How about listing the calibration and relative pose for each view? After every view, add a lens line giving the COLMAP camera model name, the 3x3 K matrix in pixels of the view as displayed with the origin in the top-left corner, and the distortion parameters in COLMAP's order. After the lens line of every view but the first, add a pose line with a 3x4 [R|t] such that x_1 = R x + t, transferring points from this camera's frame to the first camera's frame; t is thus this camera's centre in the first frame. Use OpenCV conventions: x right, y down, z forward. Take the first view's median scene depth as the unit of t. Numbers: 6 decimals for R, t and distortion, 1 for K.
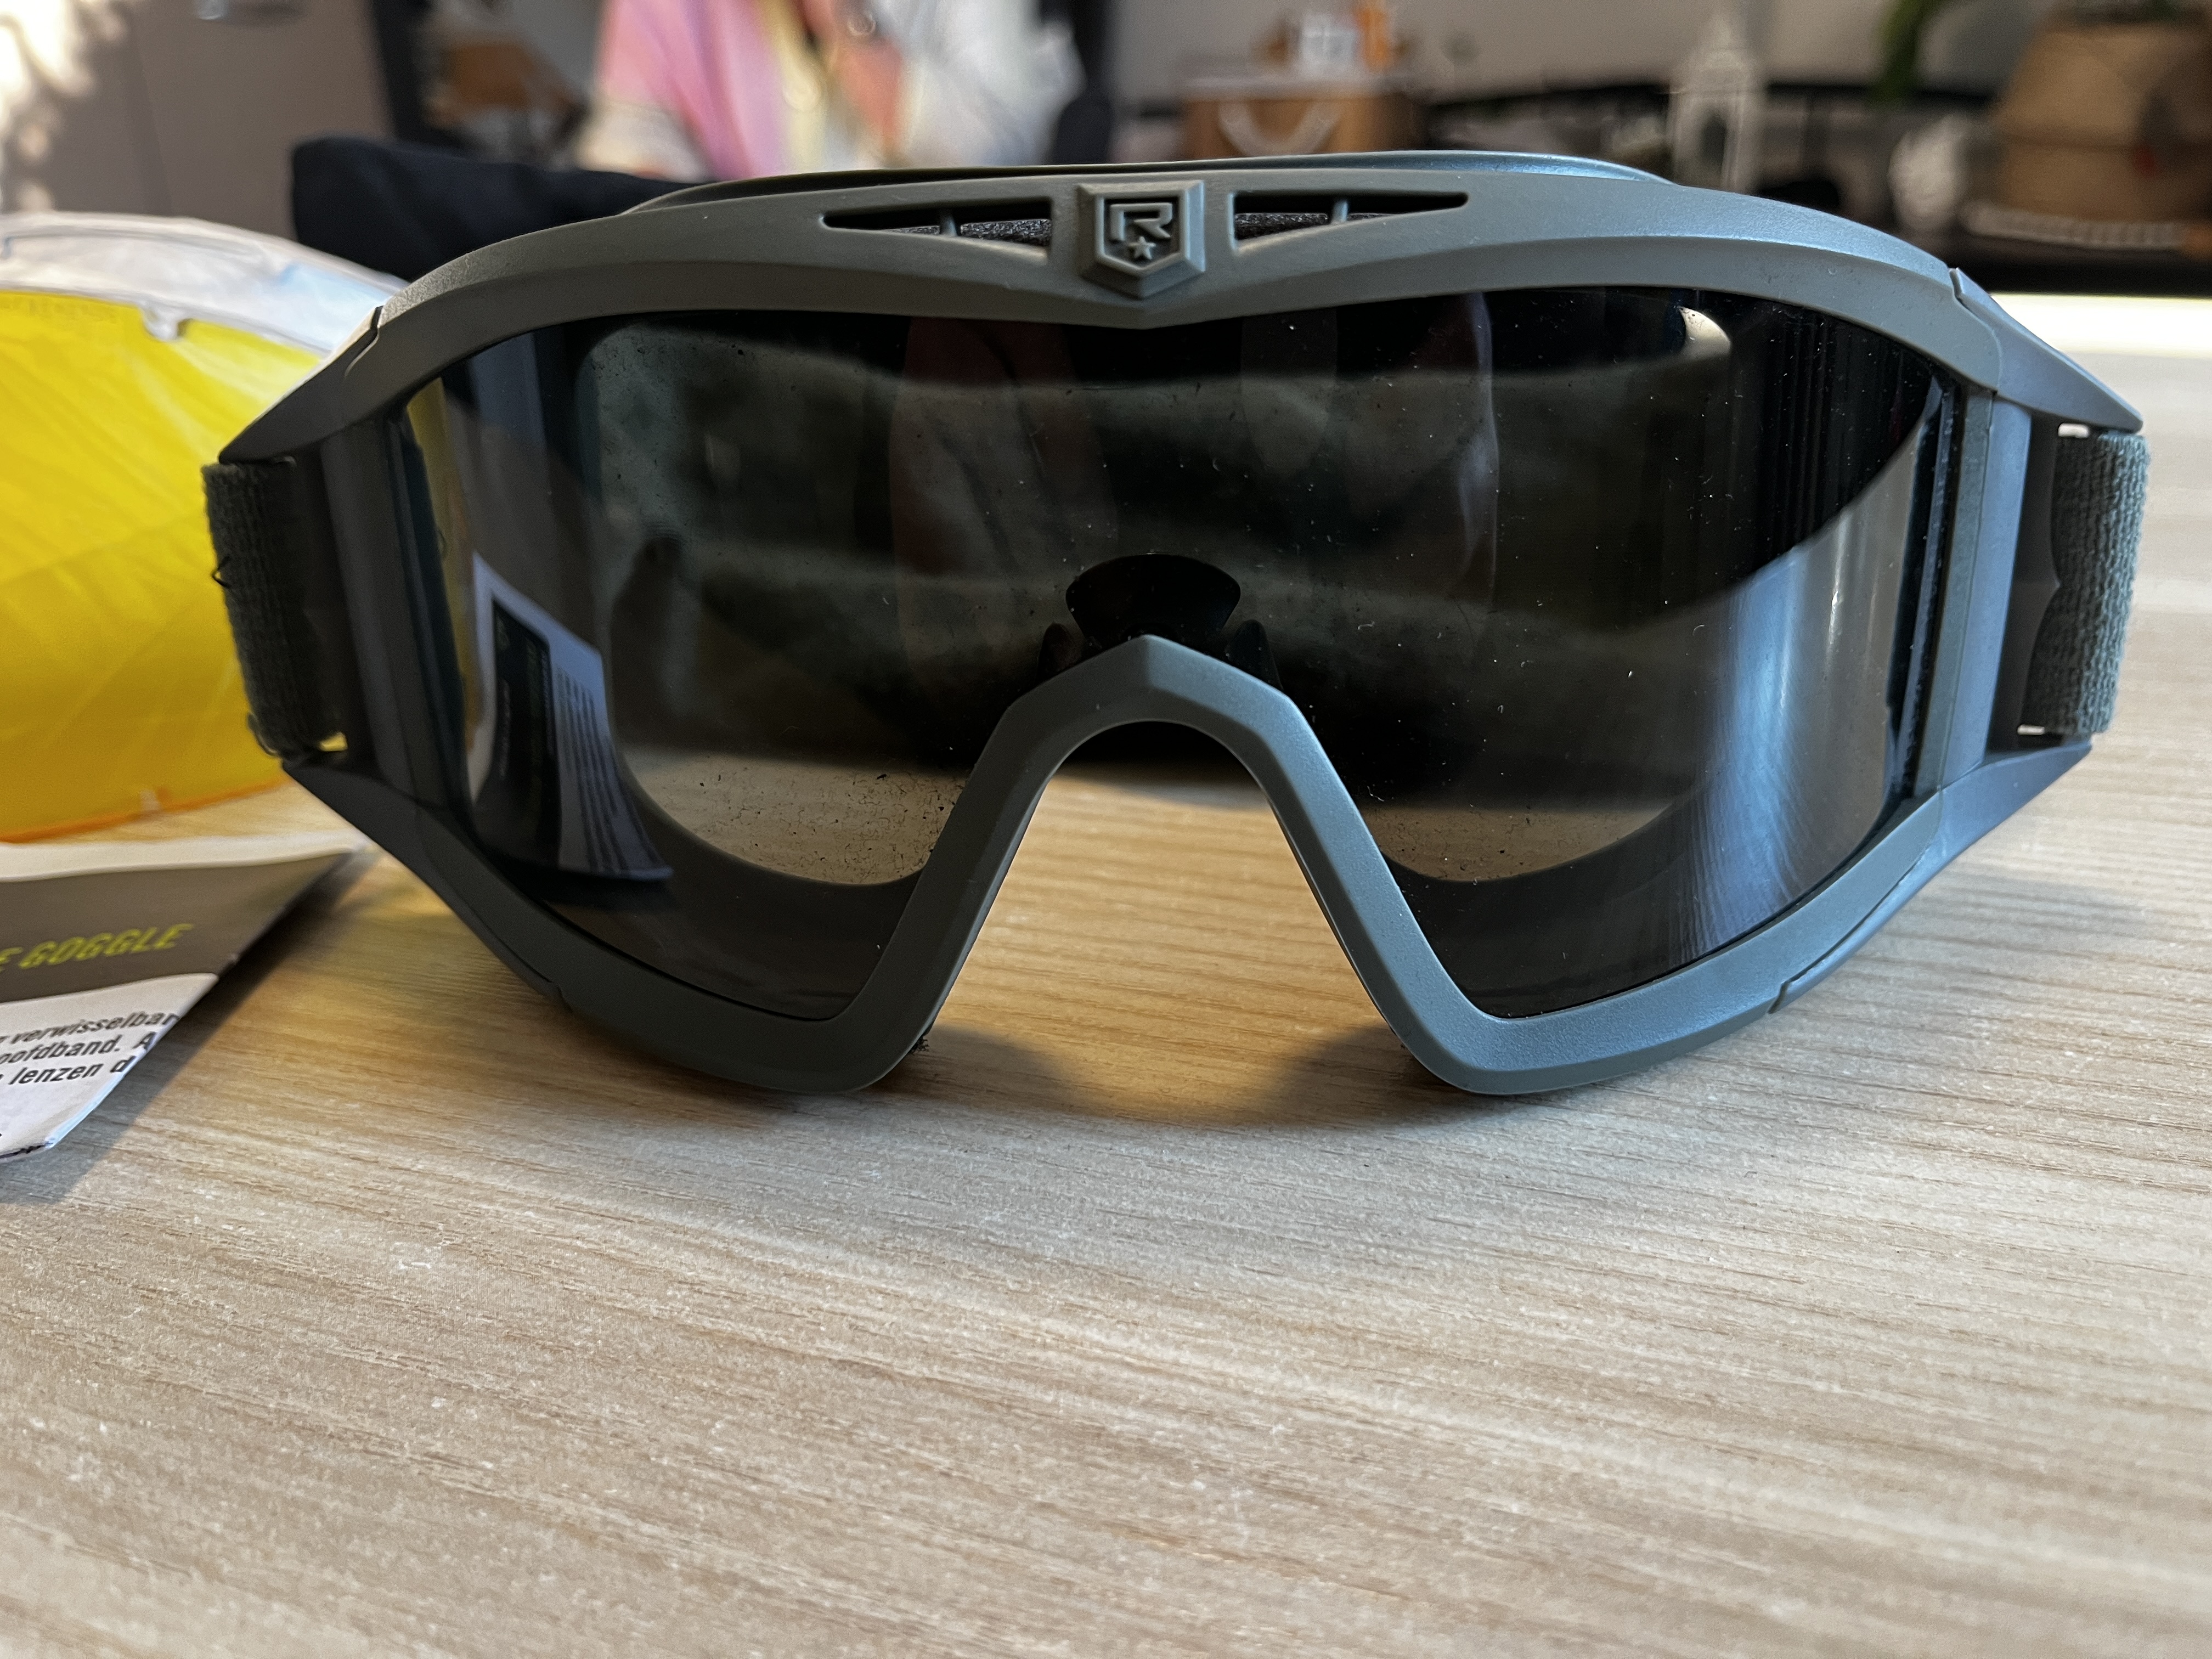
lens RADIAL K [[1751.8, 0, 1099.7], [0, 1751.8, 833.7], [0, 0, 1]] dist [0.009386, -0.041219]
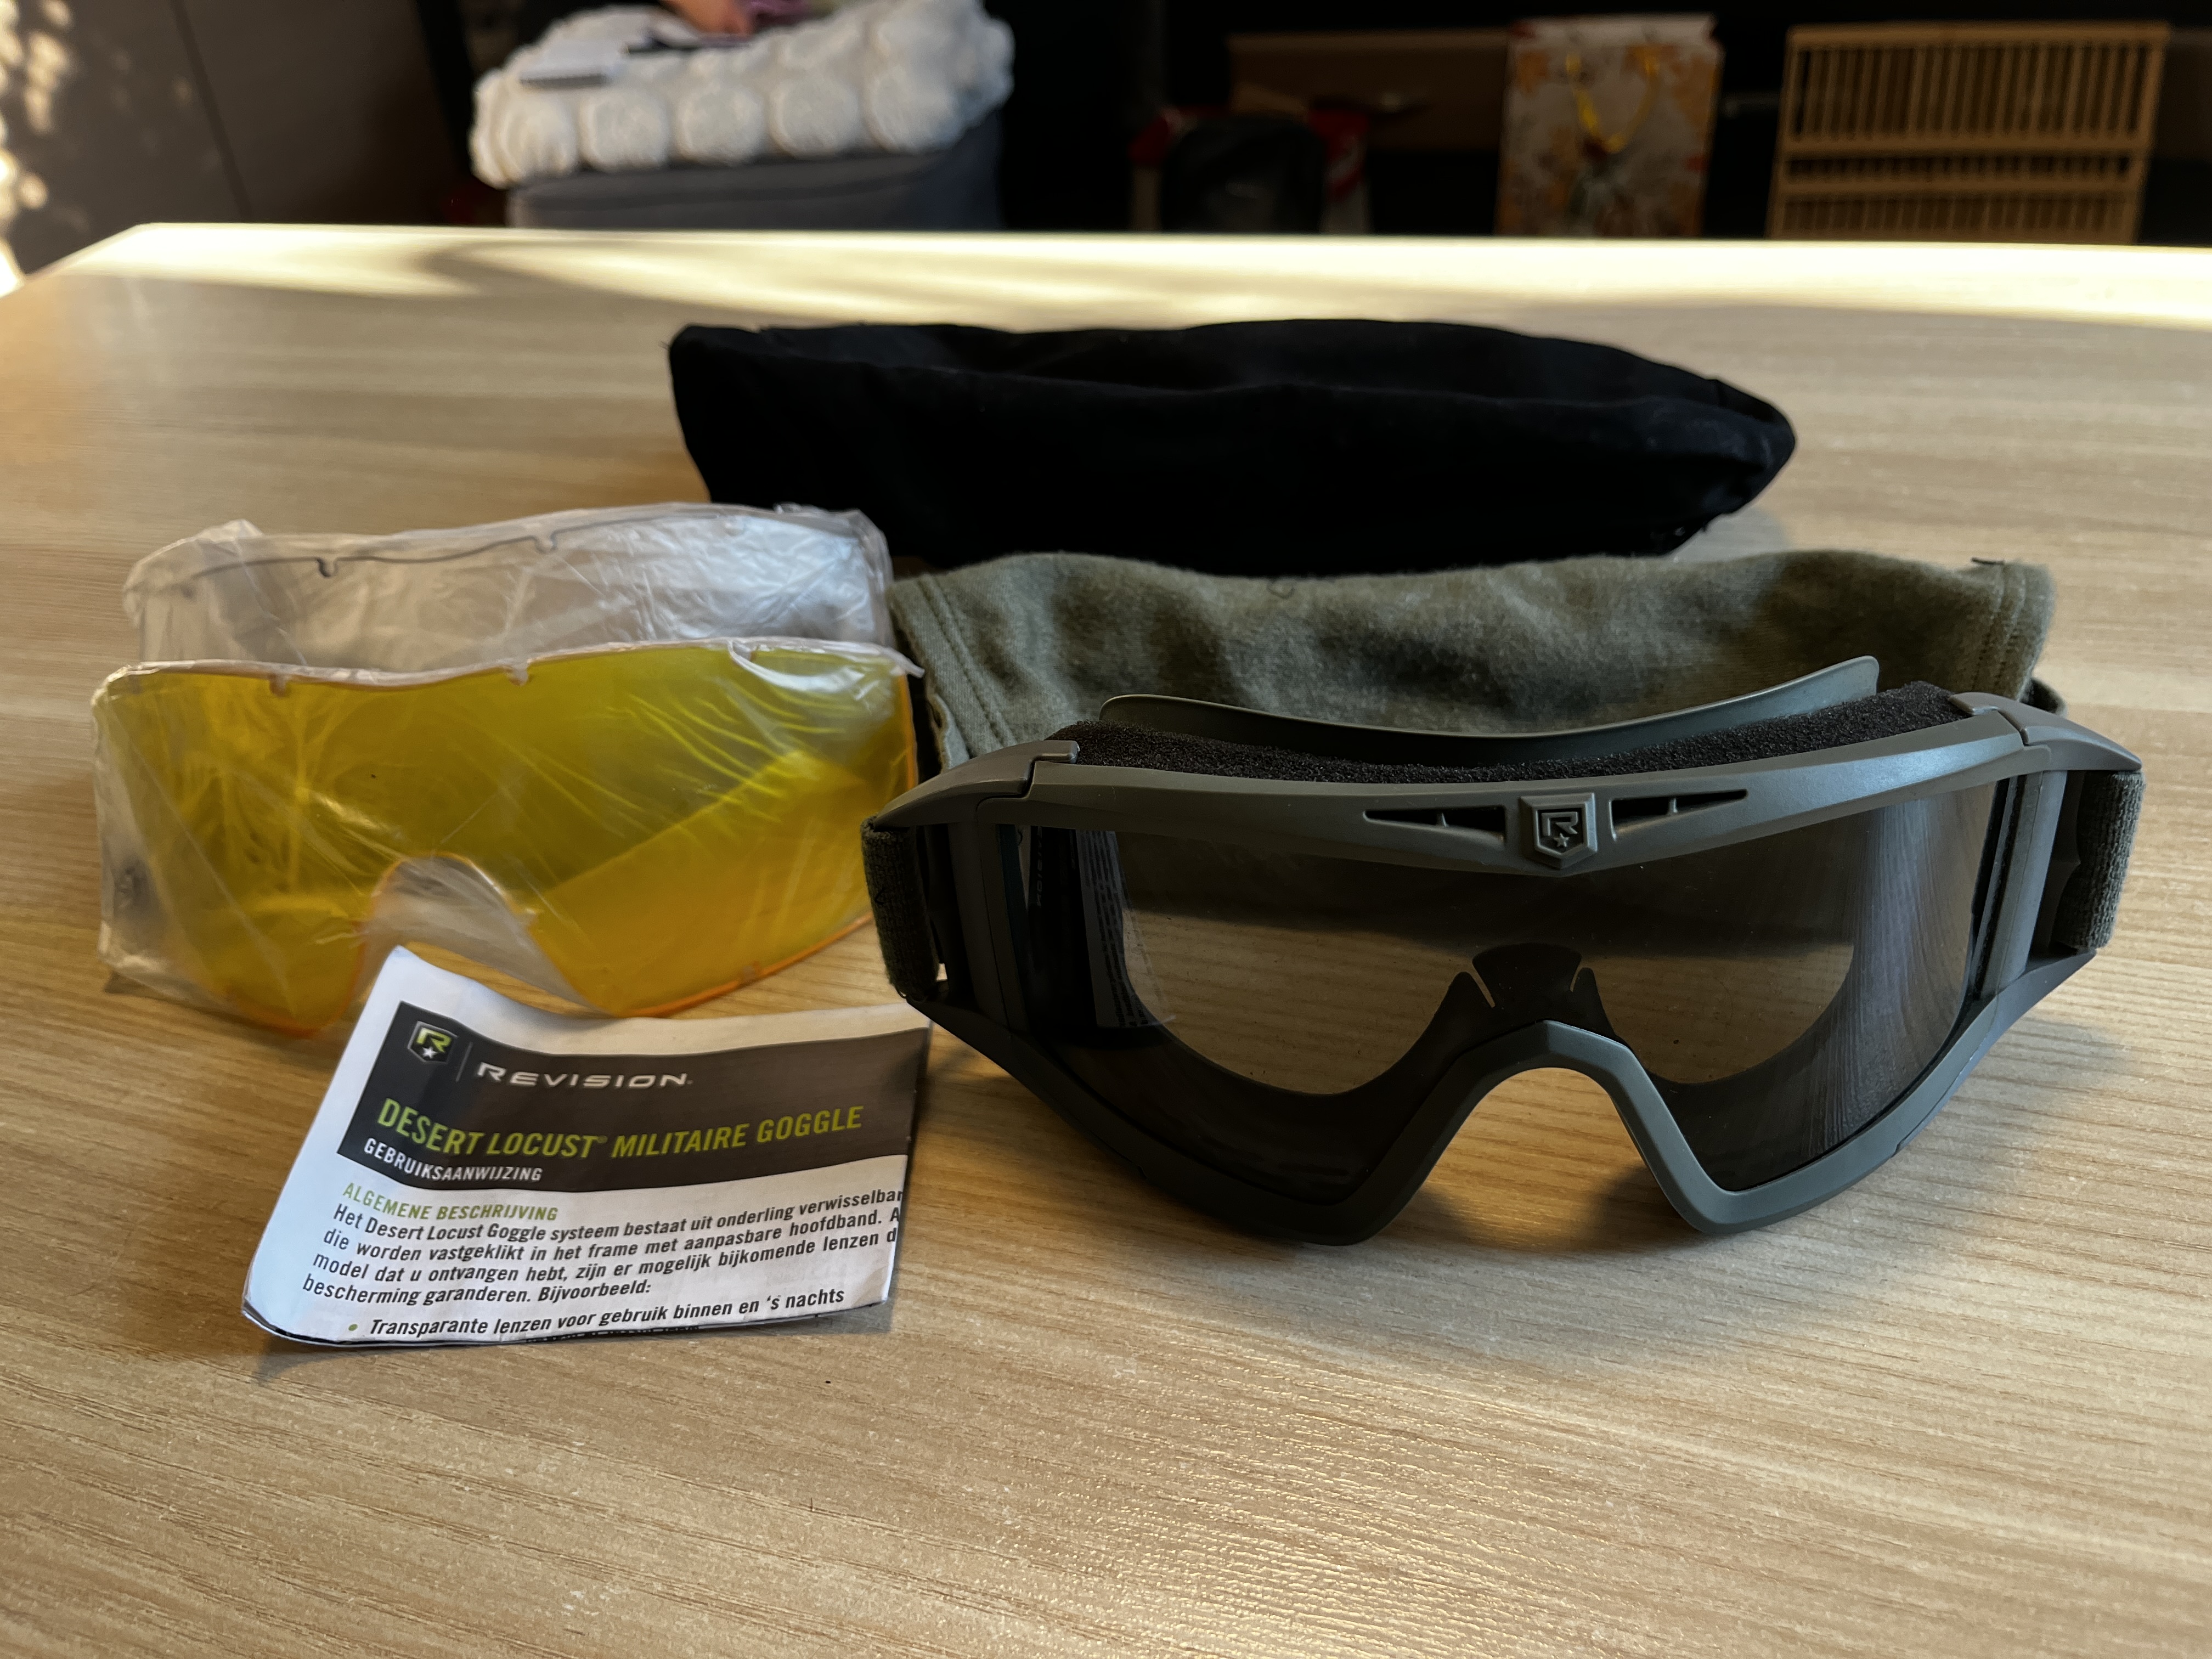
lens RADIAL K [[1708.7, 0, 1111.0], [0, 1708.7, 839.5], [0, 0, 1]] dist [0.061578, -0.102511]
pose [[0.998842, -0.047951, -0.003988, -0.378533], [0.047874, 0.982075, 0.182308, -0.606519], [-0.004825, -0.182288, 0.983233, -0.616075]]
